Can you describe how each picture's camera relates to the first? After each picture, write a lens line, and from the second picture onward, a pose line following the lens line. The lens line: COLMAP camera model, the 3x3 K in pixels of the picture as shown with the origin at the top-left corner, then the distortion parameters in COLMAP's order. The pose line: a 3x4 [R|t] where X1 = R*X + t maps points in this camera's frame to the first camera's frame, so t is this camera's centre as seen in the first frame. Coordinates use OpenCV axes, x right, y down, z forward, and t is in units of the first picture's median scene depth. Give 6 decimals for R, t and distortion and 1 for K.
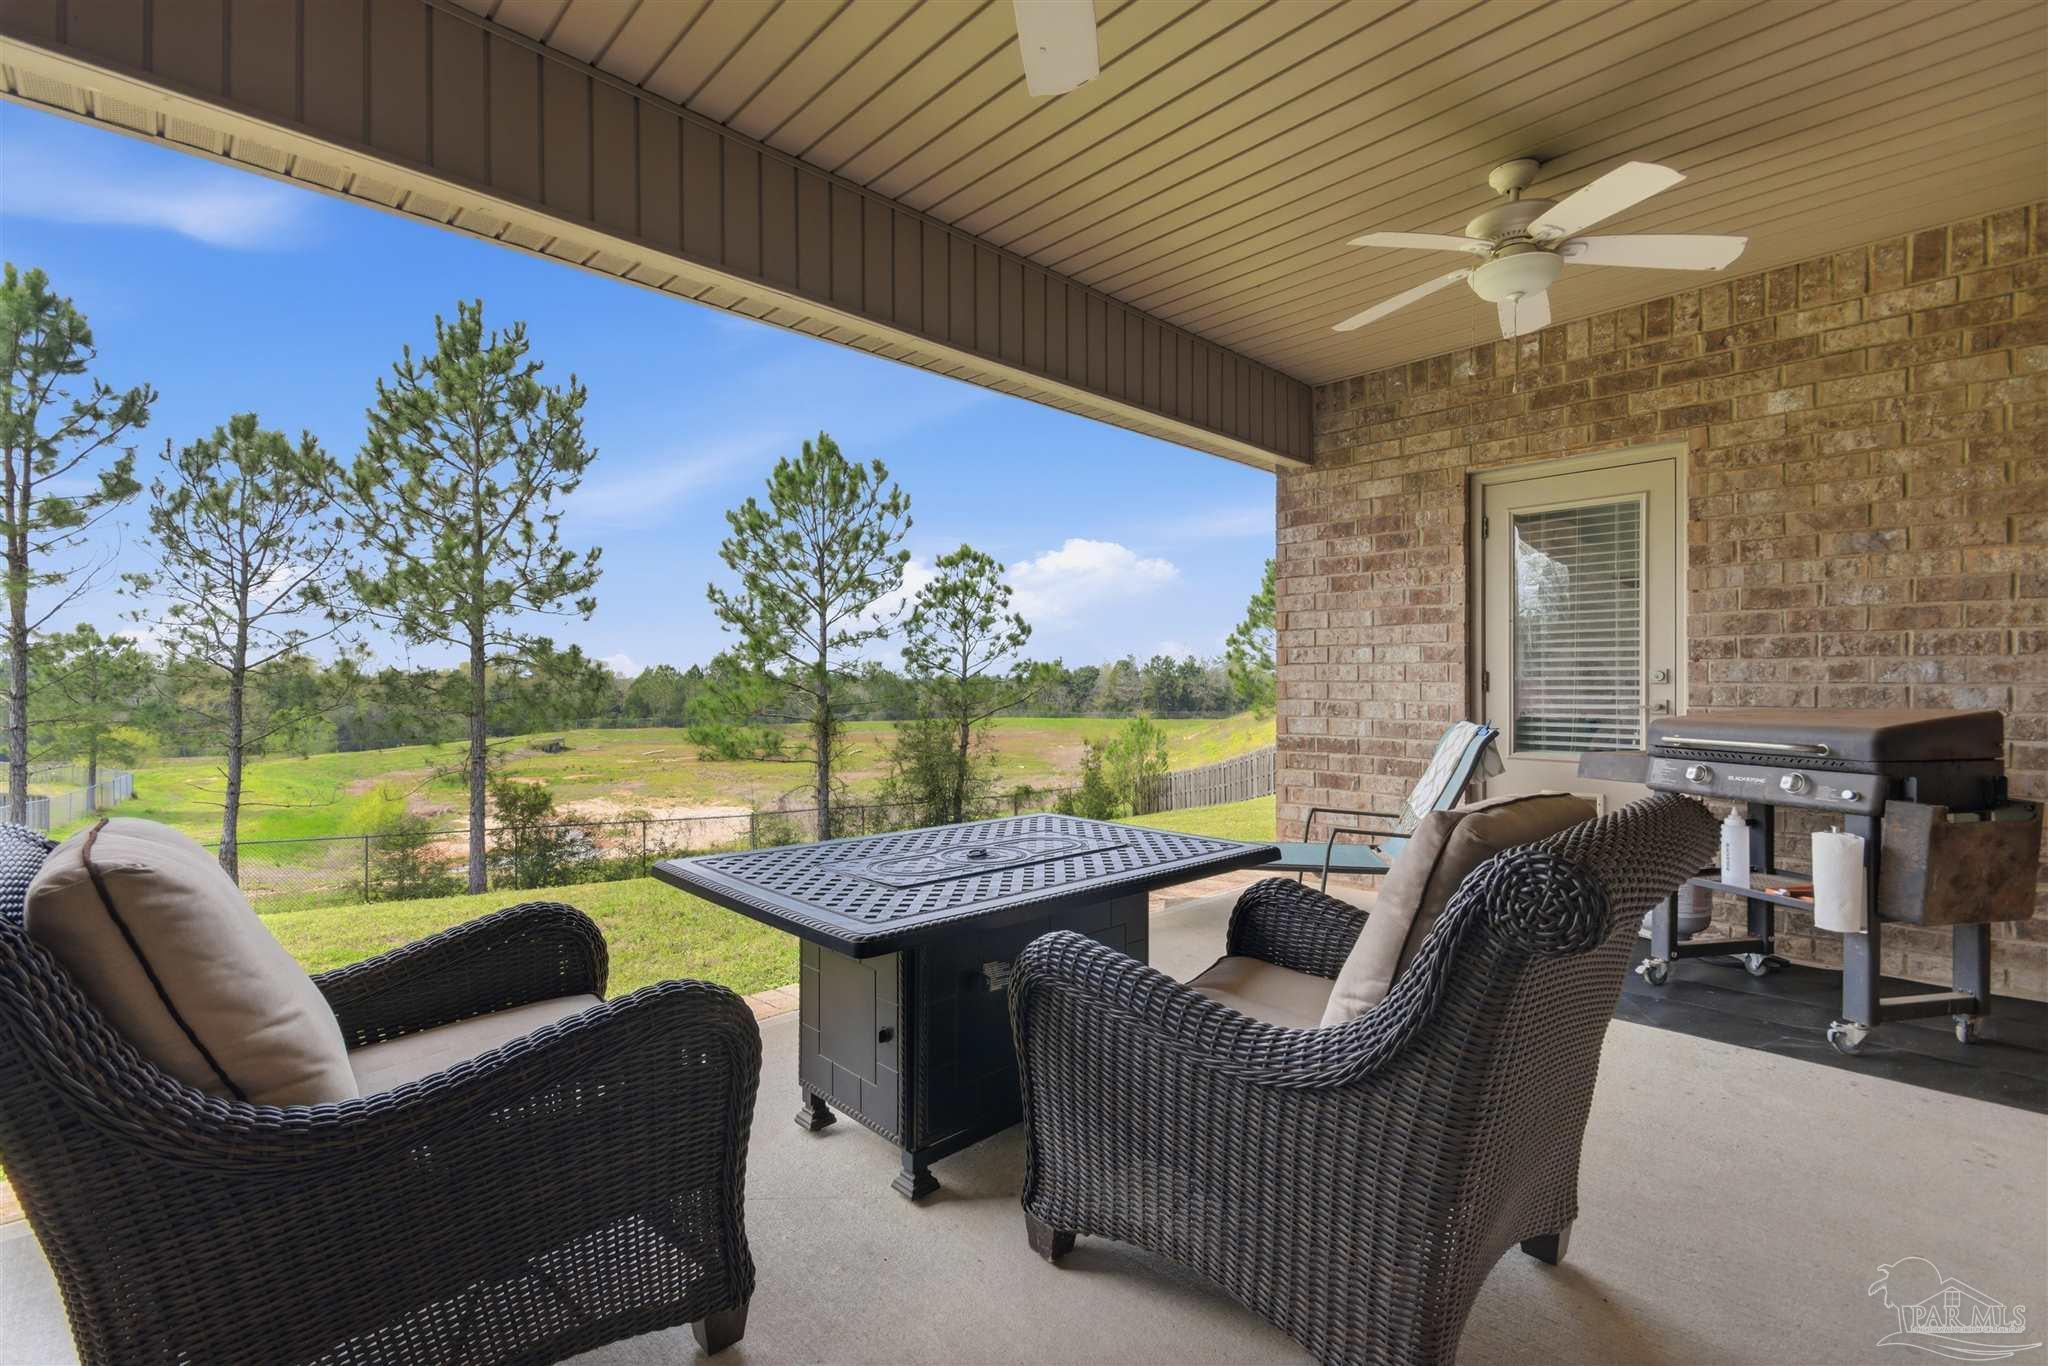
lens RADIAL K [[917.0, 0, 1024.9], [0, 917.0, 681.8], [0, 0, 1]] dist [0.000271, 0.000009]
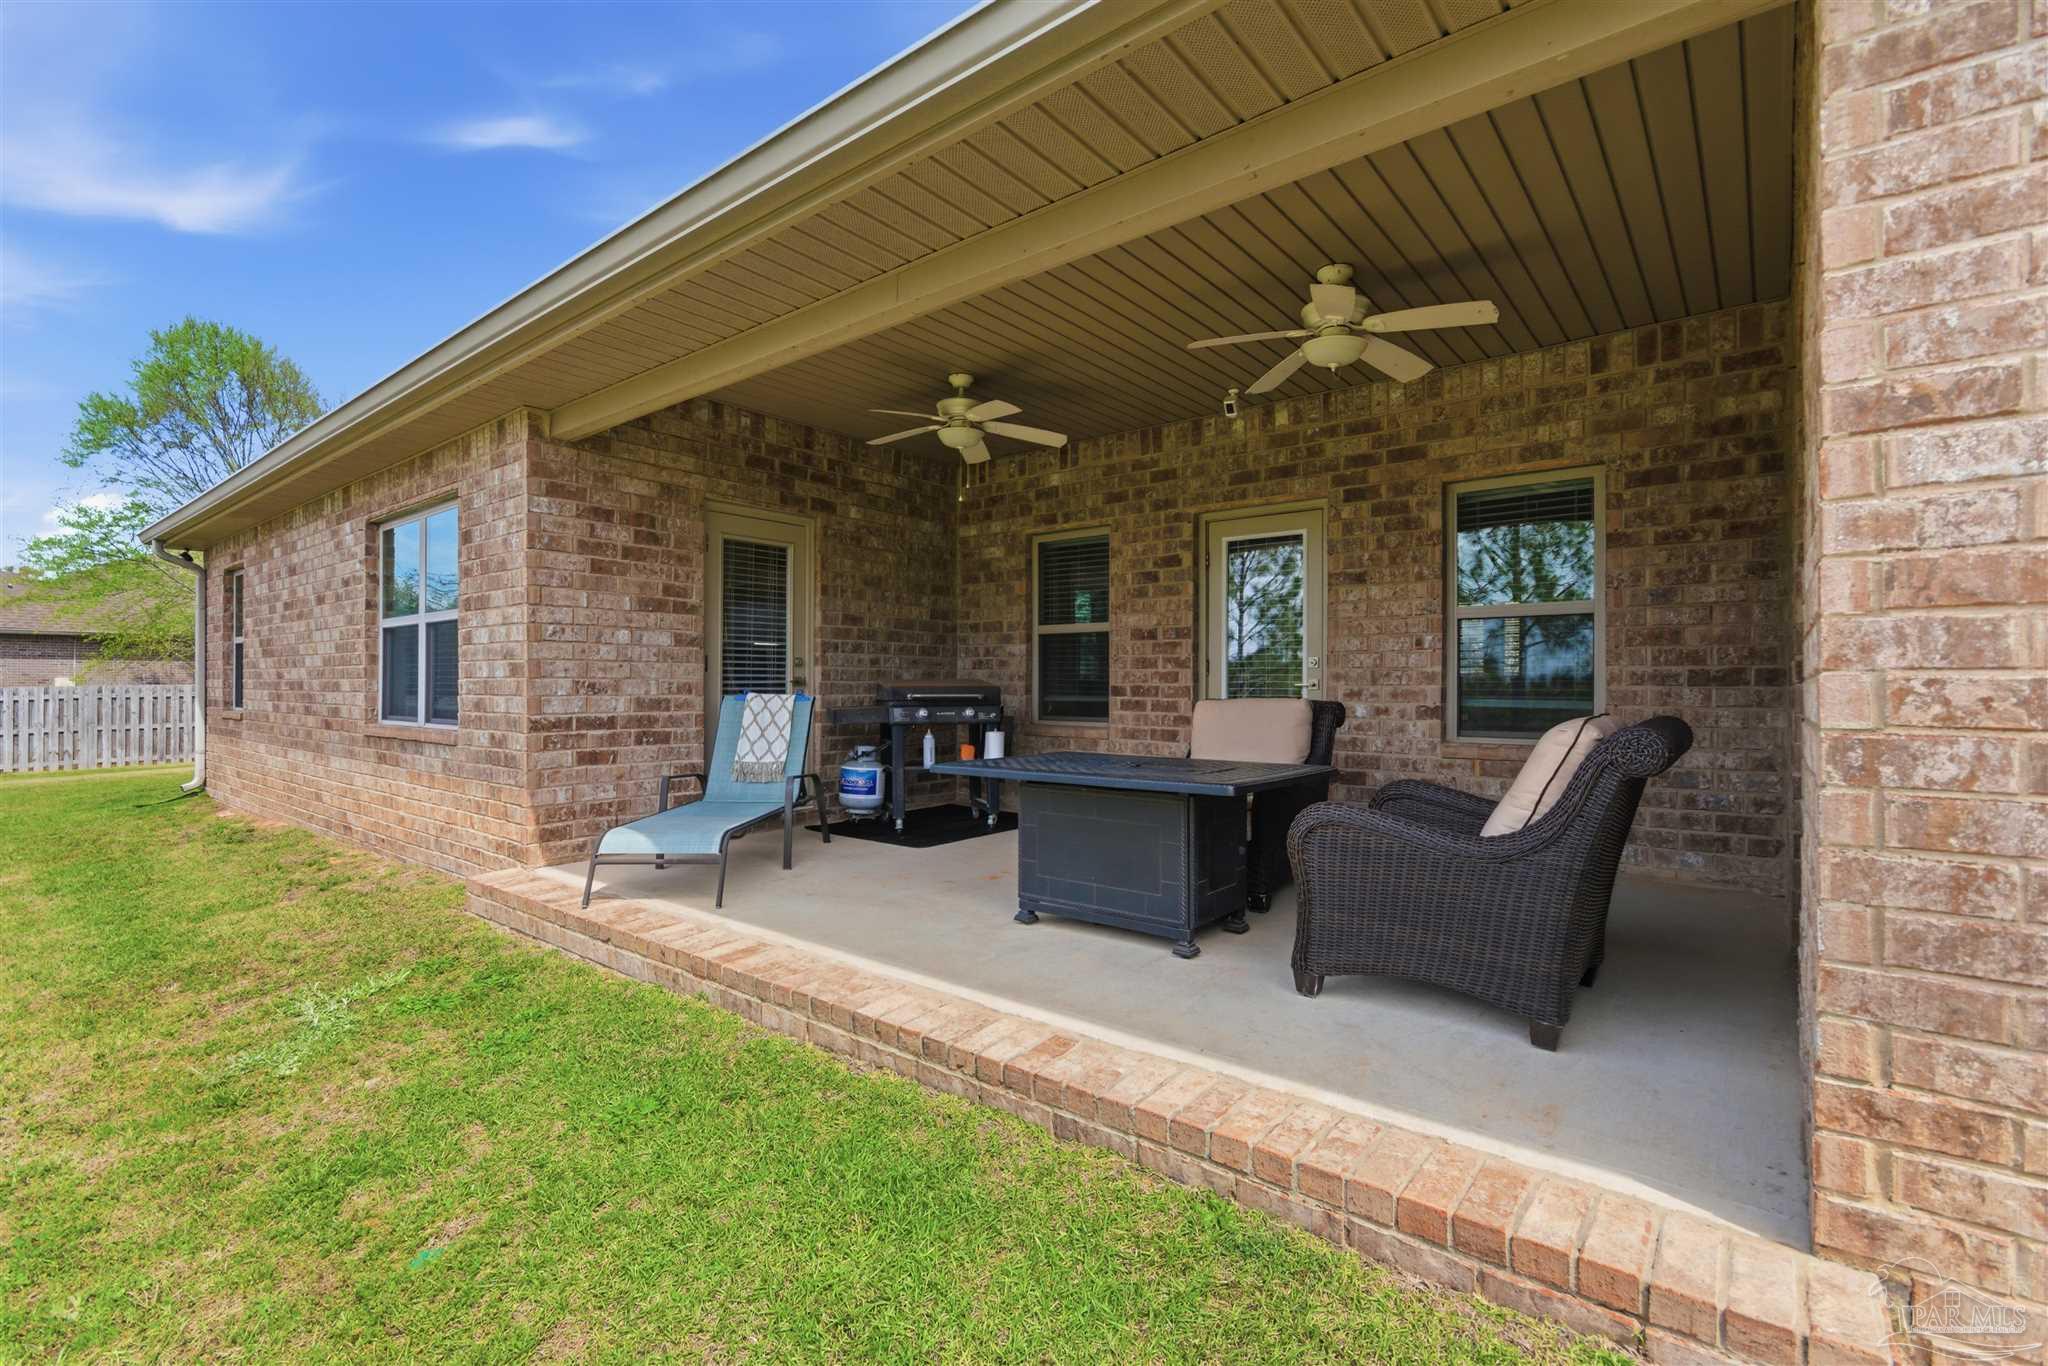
lens RADIAL K [[917.0, 0, 1024.7], [0, 917.0, 685.4], [0, 0, 1]] dist [0.000271, 0.000009]
pose [[-0.130968, -0.000838, 0.991386, -0.783259], [-0.001874, 0.999998, 0.000598, 0.027558], [-0.991385, -0.001779, -0.130970, 0.691721]]
